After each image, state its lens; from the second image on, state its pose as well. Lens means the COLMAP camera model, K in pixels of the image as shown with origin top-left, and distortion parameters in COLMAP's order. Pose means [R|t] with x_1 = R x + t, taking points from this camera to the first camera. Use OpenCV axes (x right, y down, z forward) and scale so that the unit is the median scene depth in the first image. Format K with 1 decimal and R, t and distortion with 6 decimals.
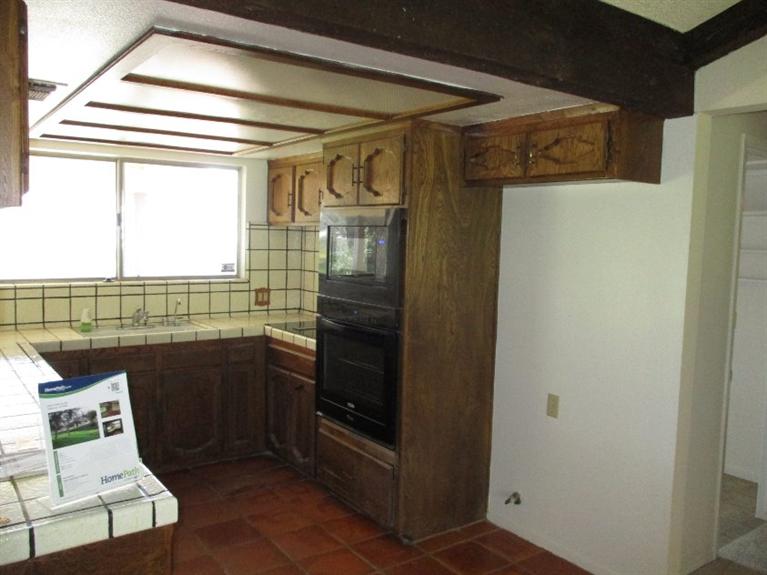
lens RADIAL K [[644.2, 0, 384.2], [0, 644.2, 286.9], [0, 0, 1]] dist [-0.039307, 0.022518]
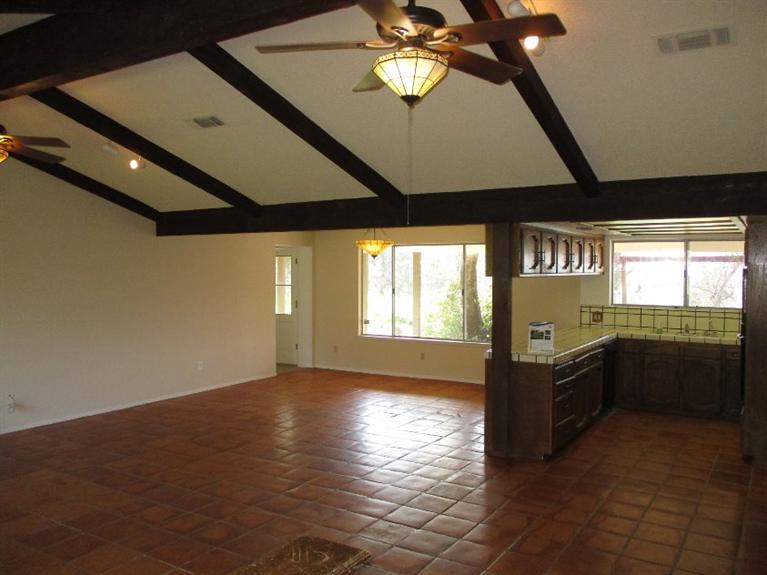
lens RADIAL K [[644.2, 0, 386.1], [0, 644.2, 273.6], [0, 0, 1]] dist [-0.039307, 0.022518]
pose [[0.370821, -0.009295, -0.928658, 1.235504], [-0.074346, 0.996444, -0.039661, 0.035755], [0.925724, 0.083749, 0.368811, -0.567050]]
